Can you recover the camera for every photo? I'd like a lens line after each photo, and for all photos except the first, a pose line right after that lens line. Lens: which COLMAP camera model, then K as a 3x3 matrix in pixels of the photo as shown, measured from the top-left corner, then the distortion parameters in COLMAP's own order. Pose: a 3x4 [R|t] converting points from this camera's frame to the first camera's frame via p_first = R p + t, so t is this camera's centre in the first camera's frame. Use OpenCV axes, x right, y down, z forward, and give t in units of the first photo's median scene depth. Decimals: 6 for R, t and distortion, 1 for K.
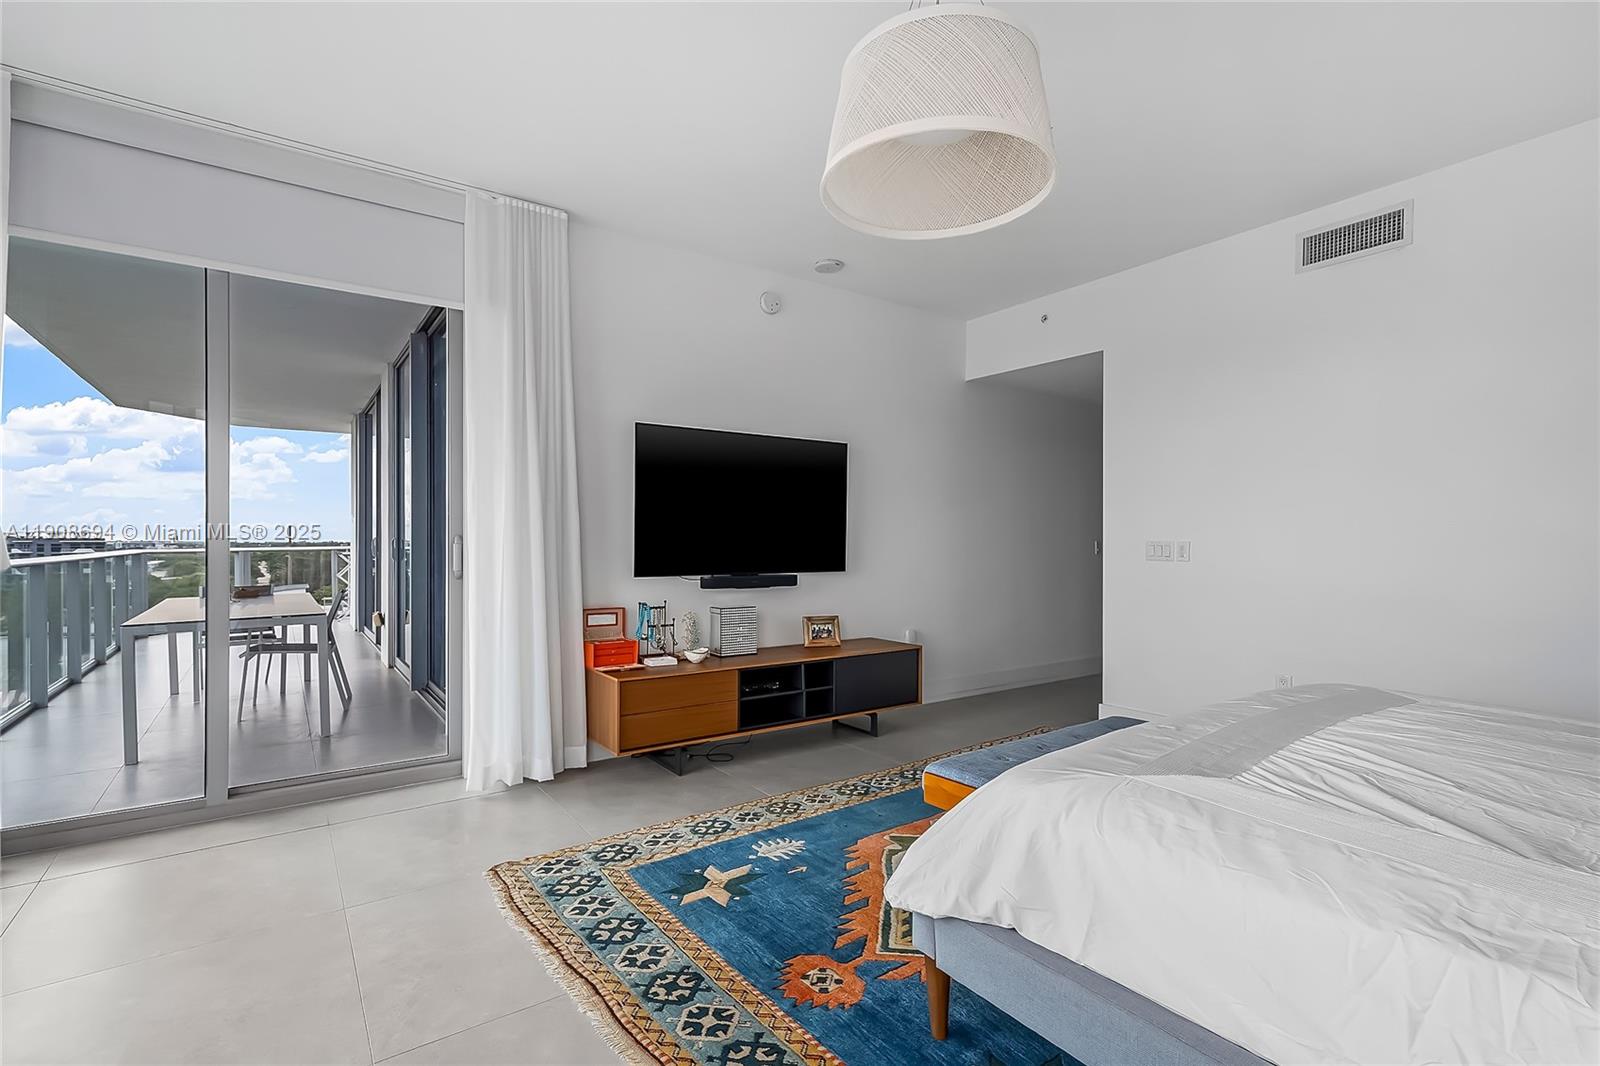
lens RADIAL K [[731.1, 0, 783.2], [0, 731.1, 538.8], [0, 0, 1]] dist [-0.004658, -0.000265]
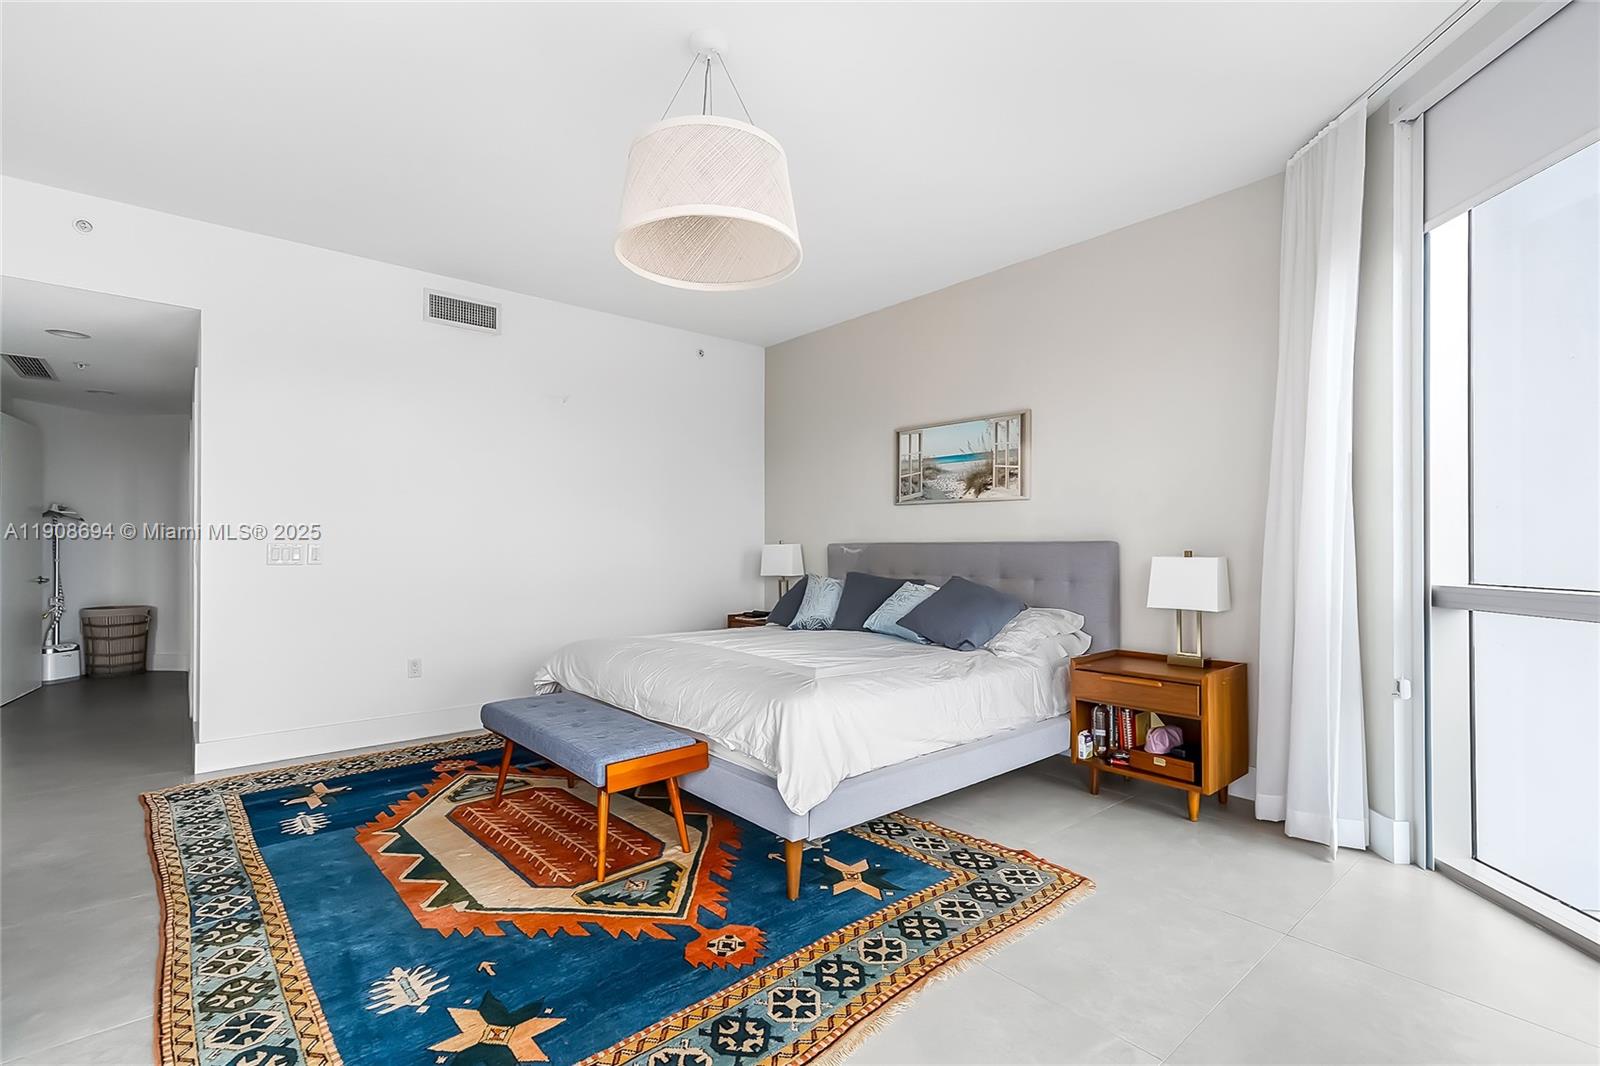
lens RADIAL K [[731.1, 0, 783.2], [0, 731.1, 538.8], [0, 0, 1]] dist [-0.004658, -0.000265]
pose [[-0.095739, 0.006838, 0.995383, -0.823580], [-0.004633, 0.999963, -0.007315, -0.000058], [-0.995396, -0.005311, -0.095704, 0.800266]]
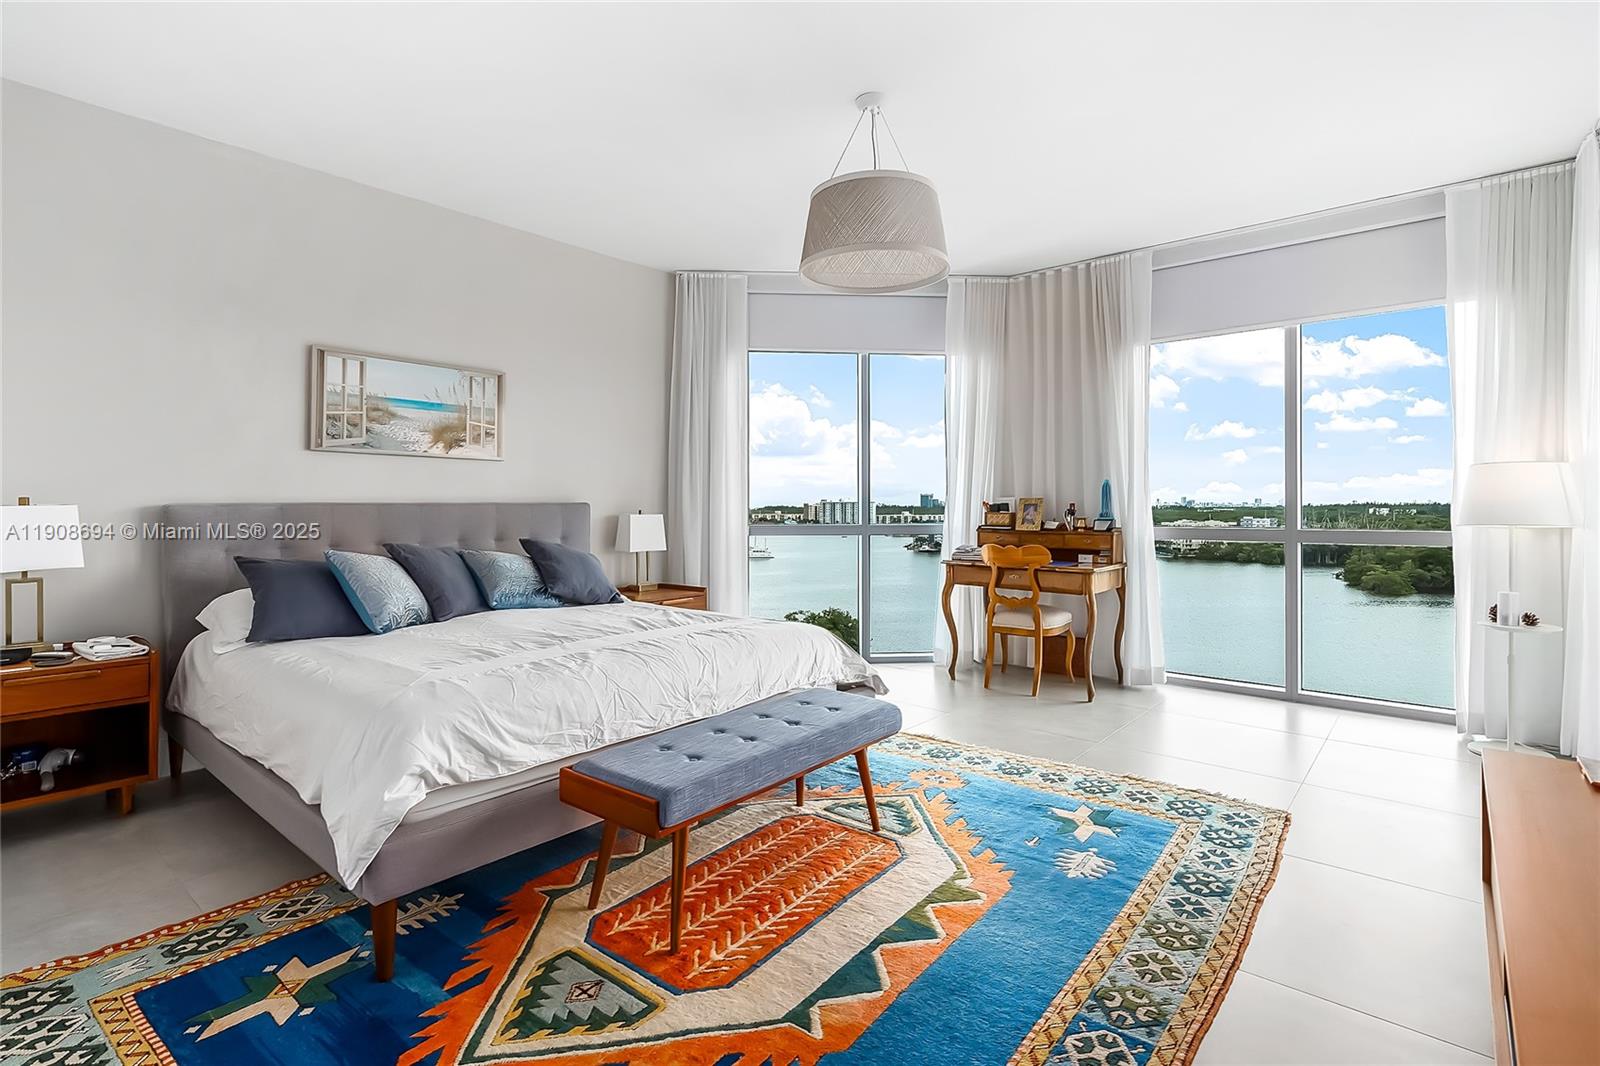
lens RADIAL K [[778.7, 0, 802.0], [0, 778.7, 502.4], [0, 0, 1]] dist [-0.015766, -0.000113]
pose [[-0.961796, -0.001172, -0.273765, 0.636796], [0.000306, 0.999986, -0.005359, 0.000336], [0.273767, -0.005238, -0.961782, 2.015912]]
